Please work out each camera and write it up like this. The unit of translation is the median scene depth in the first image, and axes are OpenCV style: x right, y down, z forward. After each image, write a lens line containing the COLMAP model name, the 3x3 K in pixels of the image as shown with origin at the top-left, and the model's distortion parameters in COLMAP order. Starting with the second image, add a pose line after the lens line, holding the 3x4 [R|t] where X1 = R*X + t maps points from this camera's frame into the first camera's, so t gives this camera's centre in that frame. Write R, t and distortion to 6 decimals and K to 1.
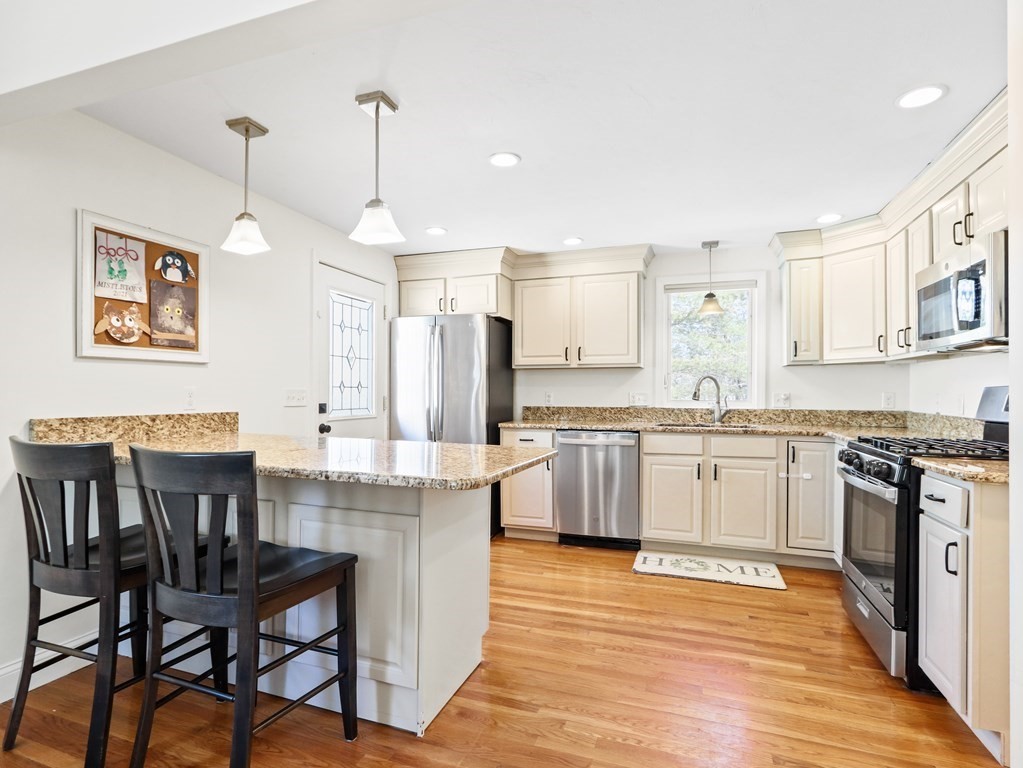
lens RADIAL K [[543.8, 0, 510.7], [0, 543.8, 388.9], [0, 0, 1]] dist [0.012830, -0.003661]
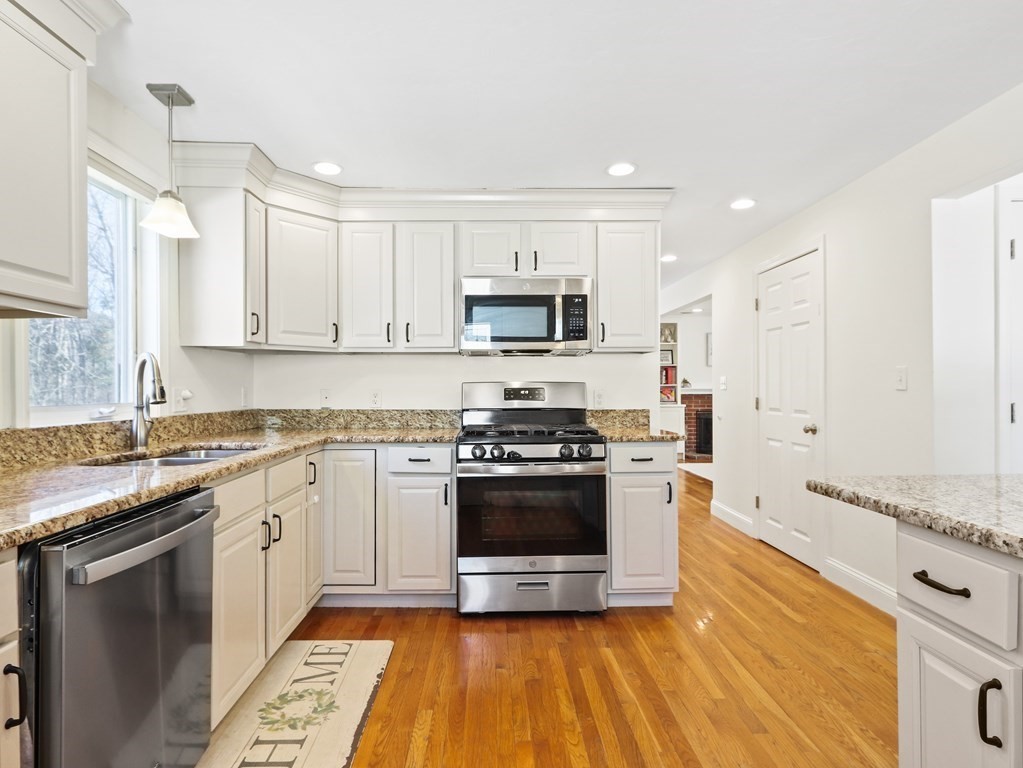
lens RADIAL K [[543.8, 0, 493.9], [0, 543.8, 391.6], [0, 0, 1]] dist [0.012830, -0.003661]
pose [[-0.334031, -0.006291, 0.942541, -0.232648], [-0.001216, 0.999980, 0.006243, 0.007452], [-0.942561, 0.000939, -0.334032, 0.969725]]
